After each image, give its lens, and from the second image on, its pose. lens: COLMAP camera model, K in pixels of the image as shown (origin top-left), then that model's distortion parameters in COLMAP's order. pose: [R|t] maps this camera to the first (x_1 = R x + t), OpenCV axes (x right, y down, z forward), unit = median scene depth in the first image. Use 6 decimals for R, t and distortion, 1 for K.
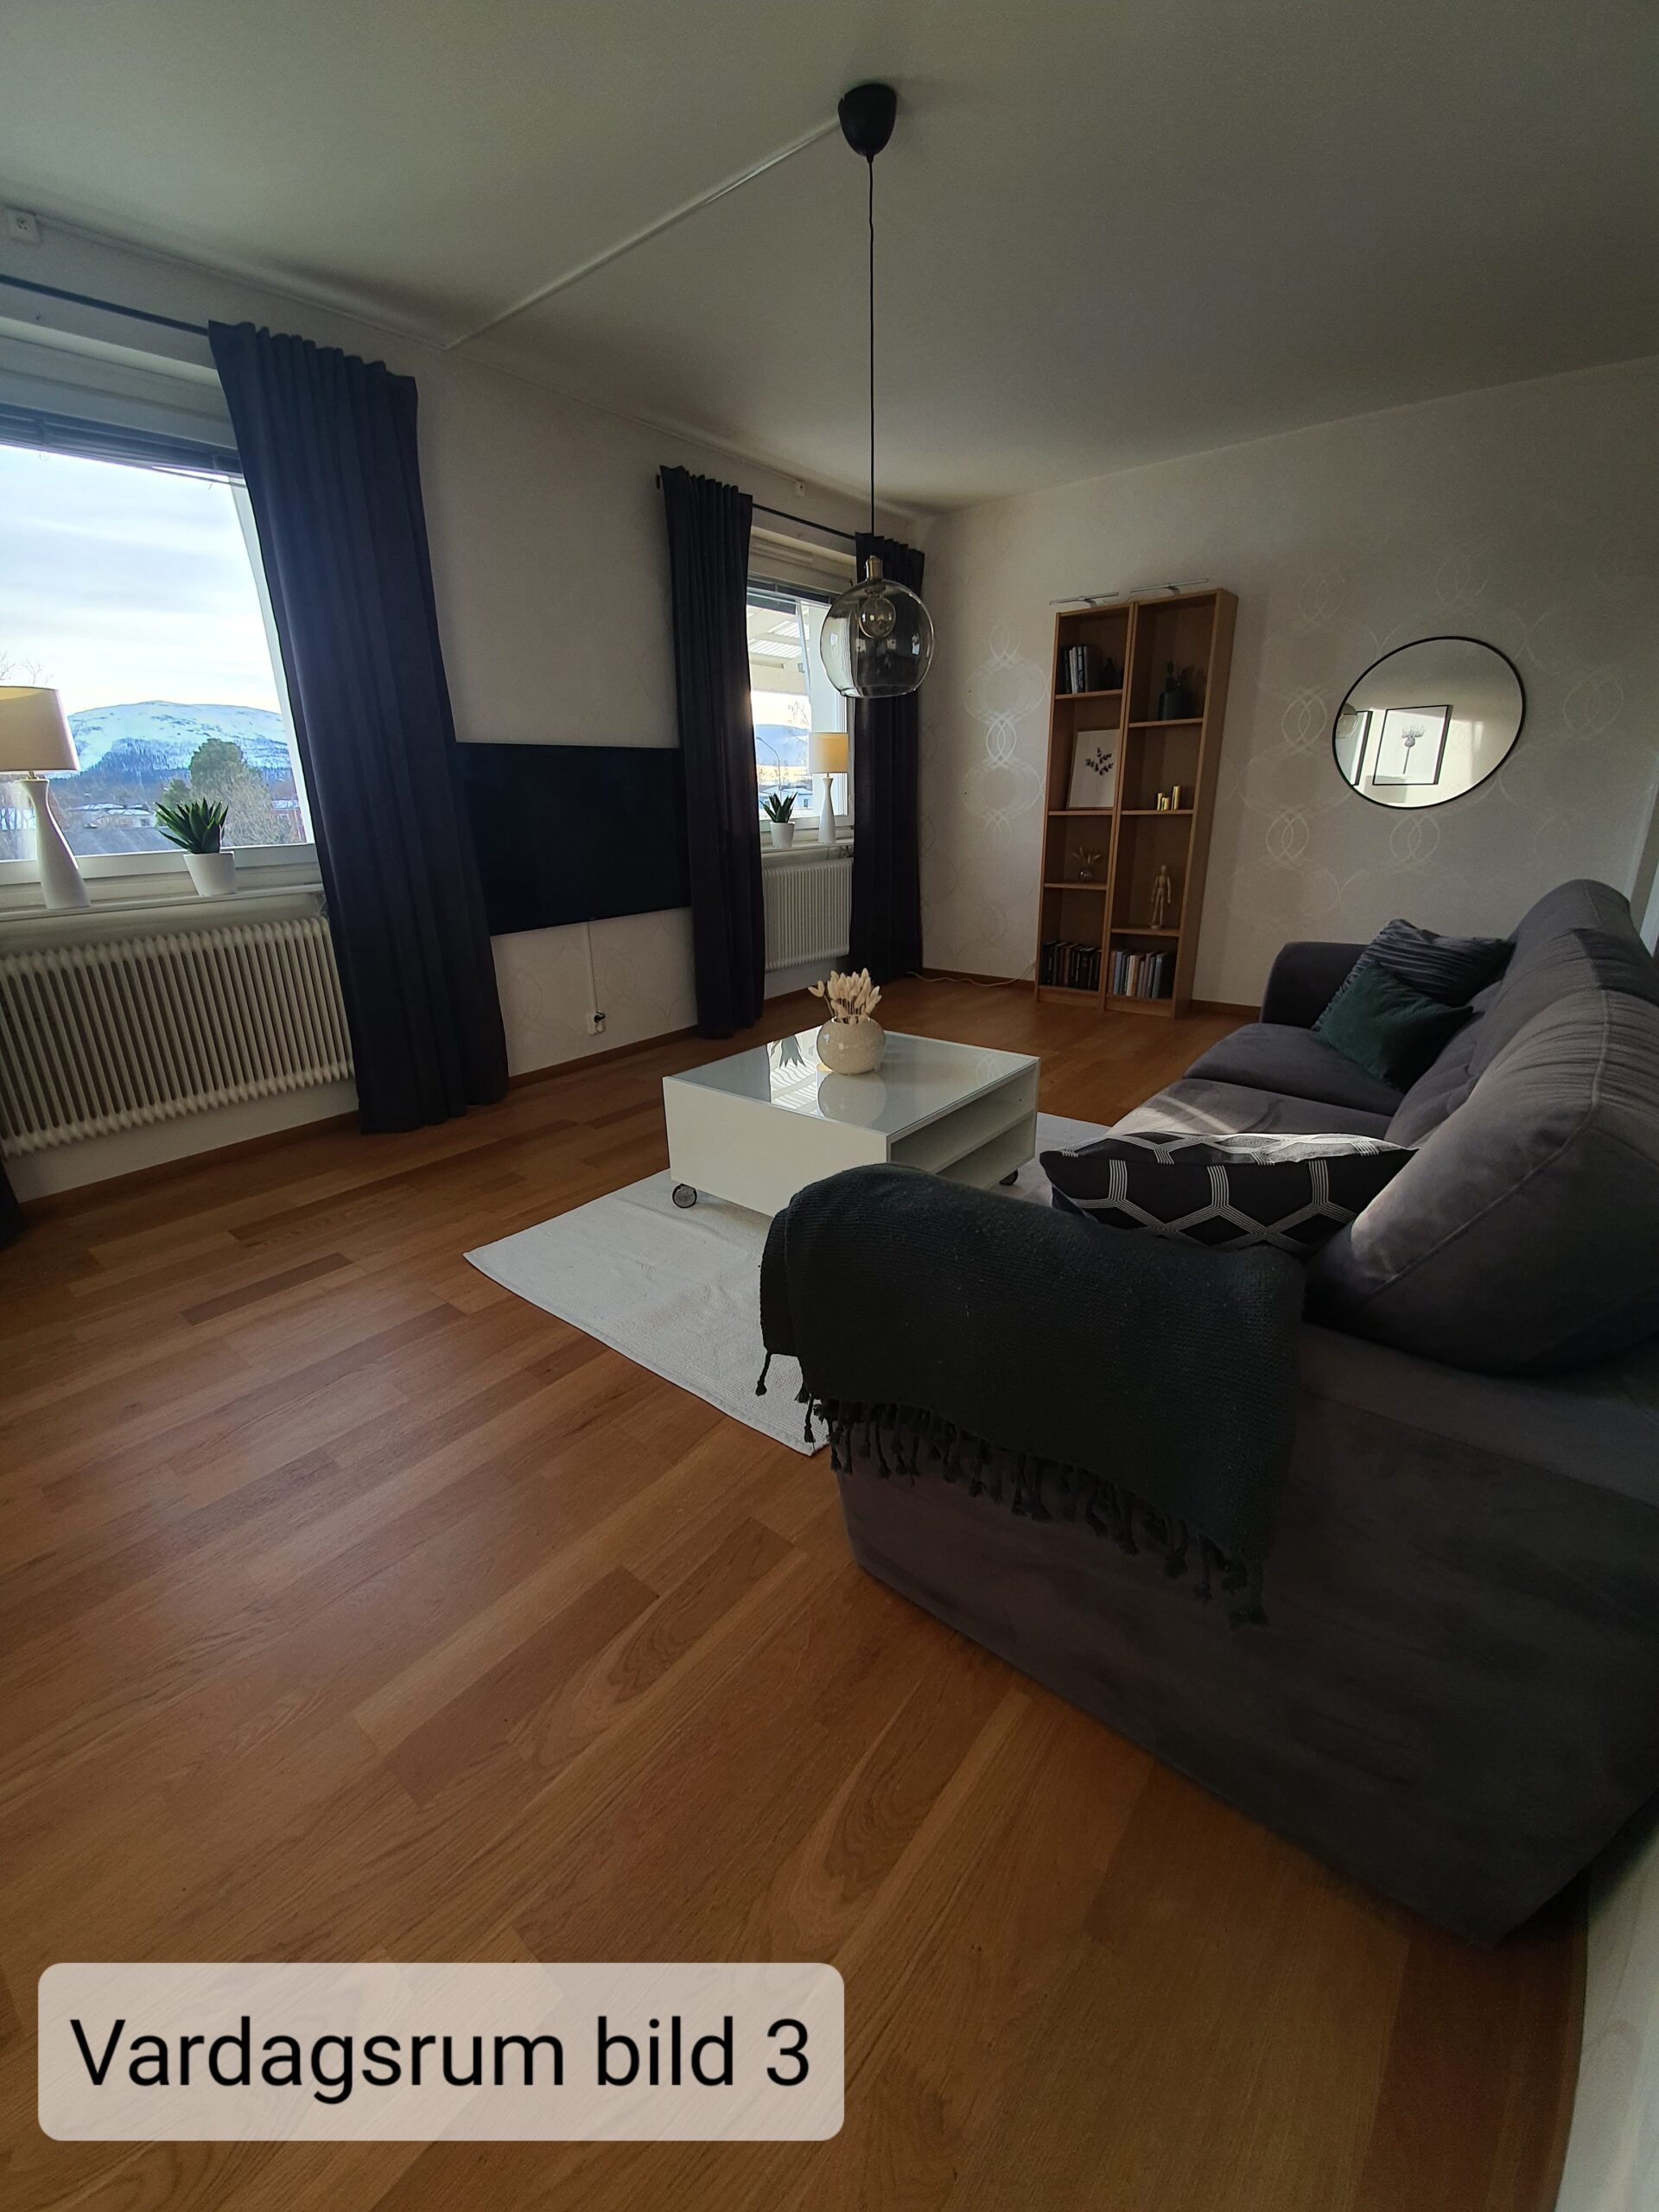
lens RADIAL K [[895.6, 0, 829.5], [0, 895.6, 1106.0], [0, 0, 1]] dist [0.000135, -0.016049]
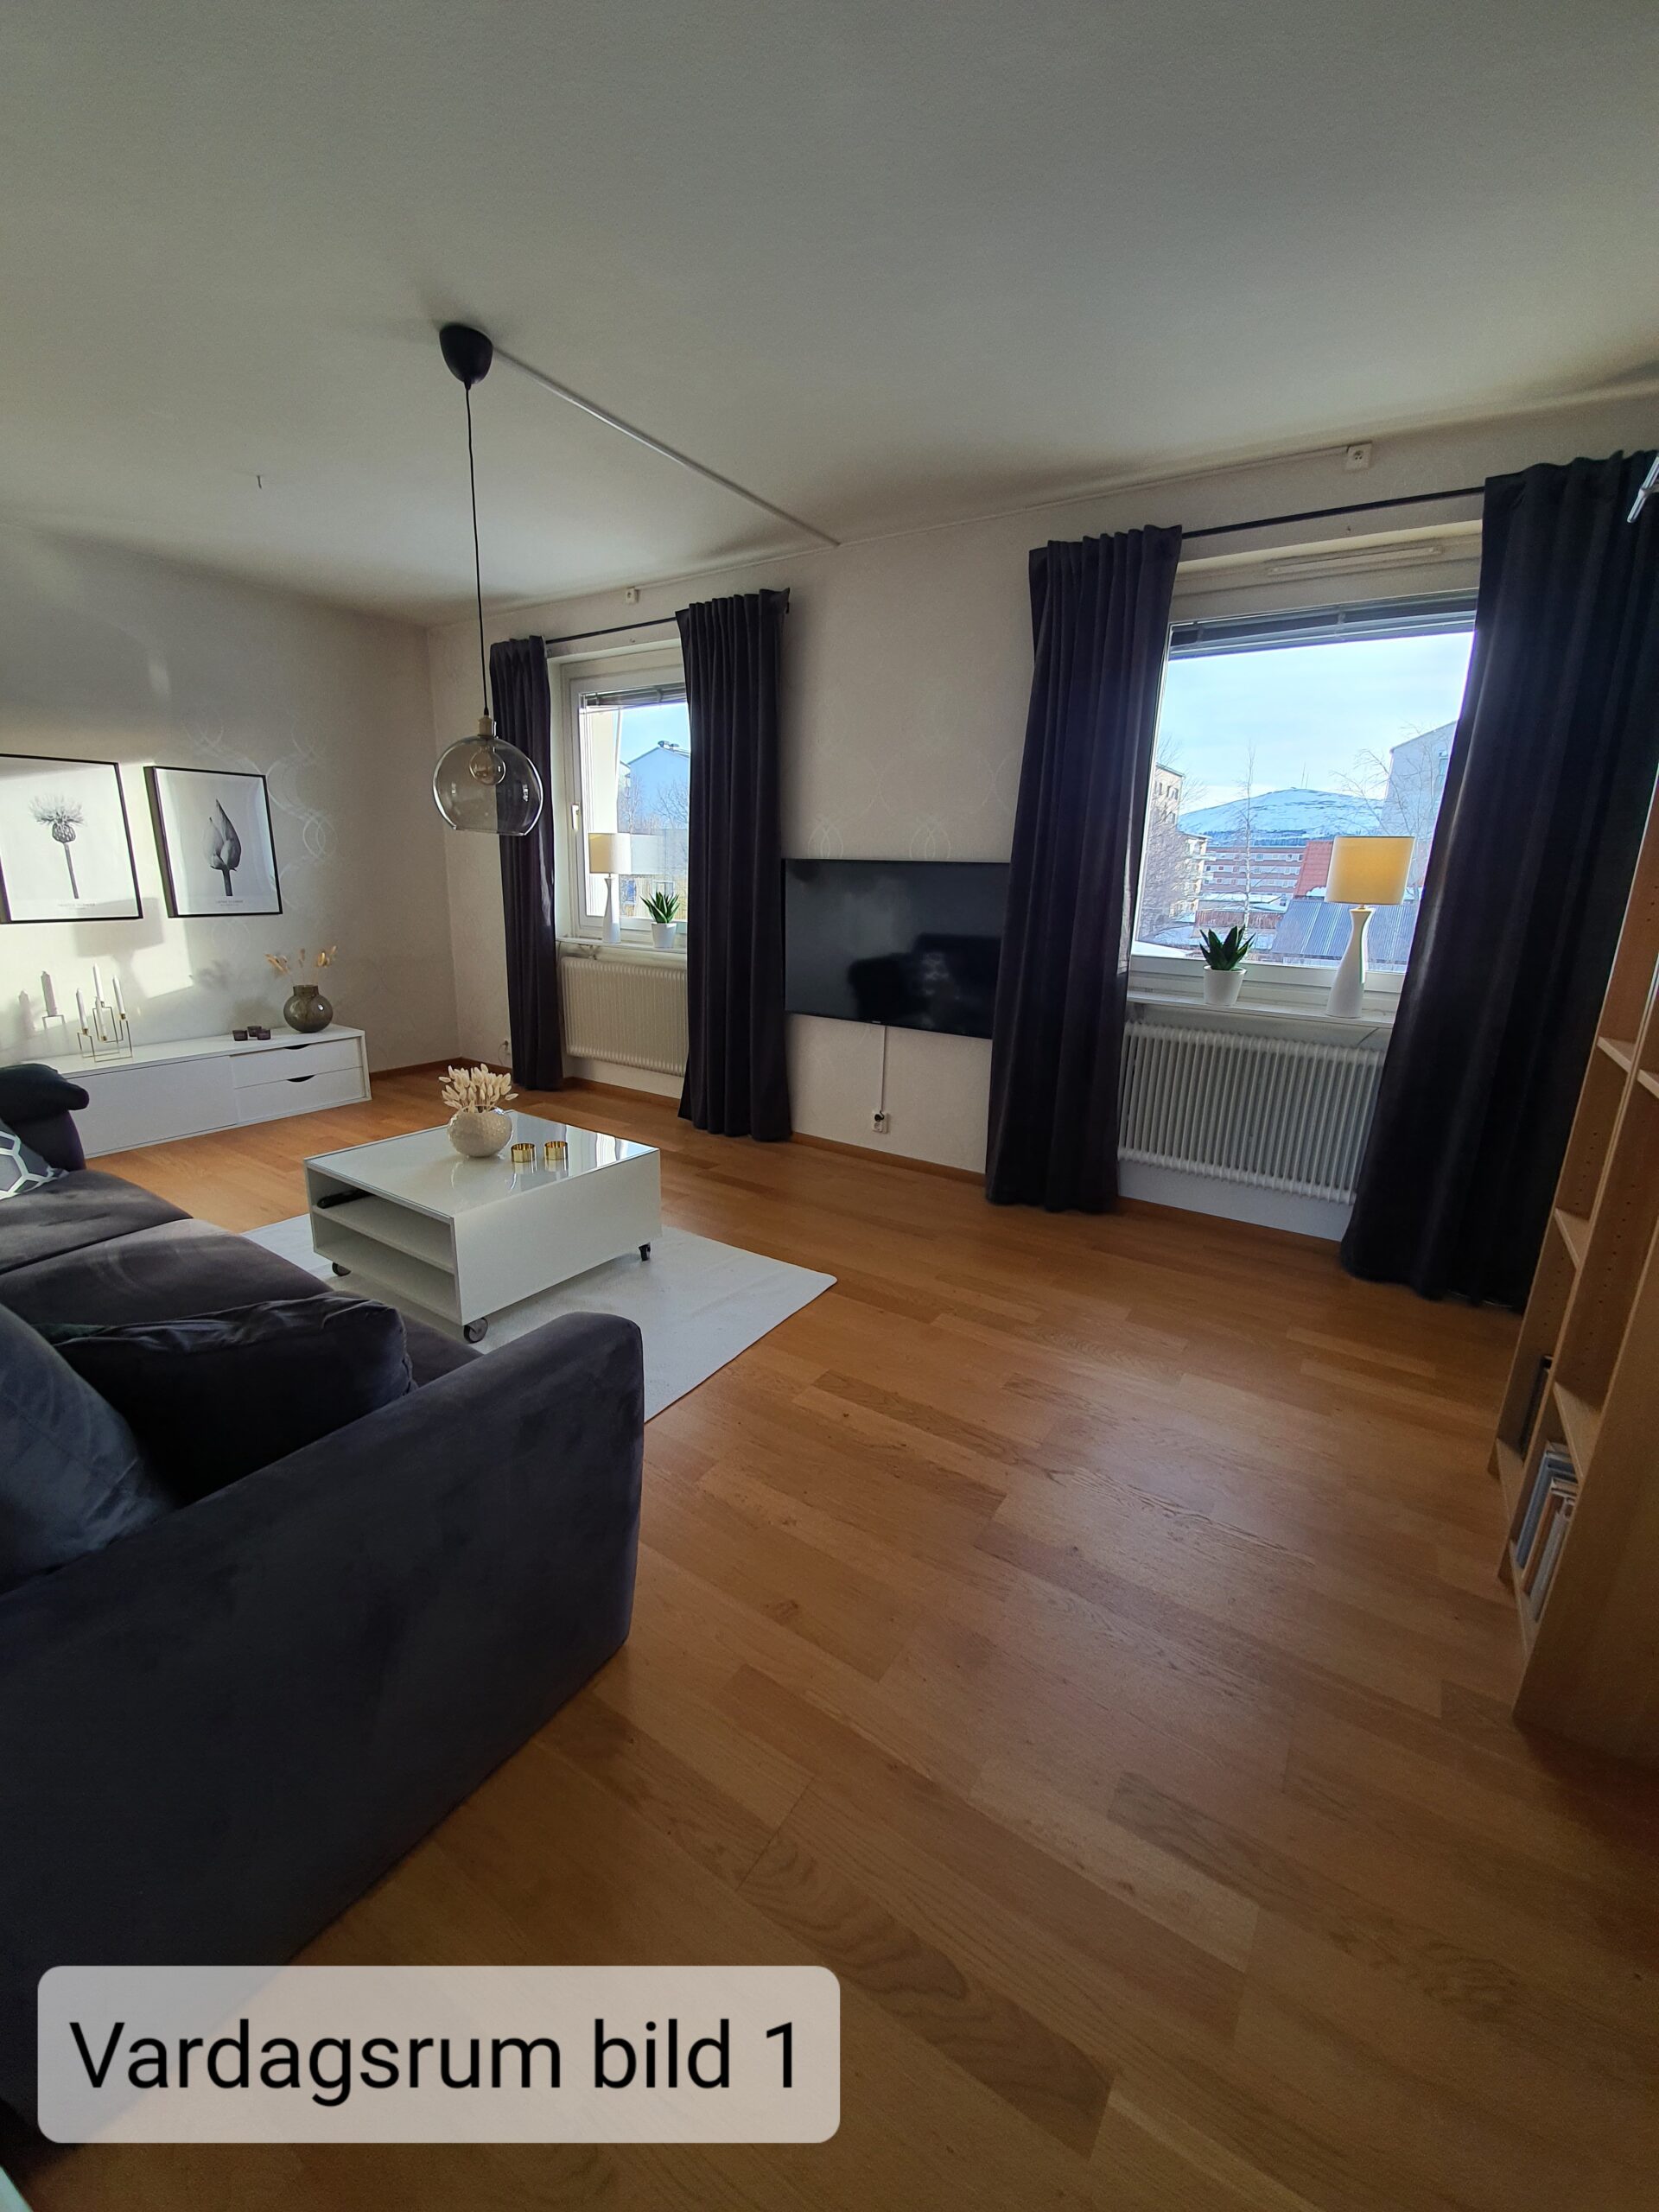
lens RADIAL K [[847.3, 0, 885.8], [0, 847.3, 1109.0], [0, 0, 1]] dist [-0.001352, -0.012926]
pose [[0.113467, 0.251787, -0.961108, 0.672644], [-0.379326, 0.905055, 0.192319, -0.297101], [0.918279, 0.342751, 0.198203, 0.815193]]
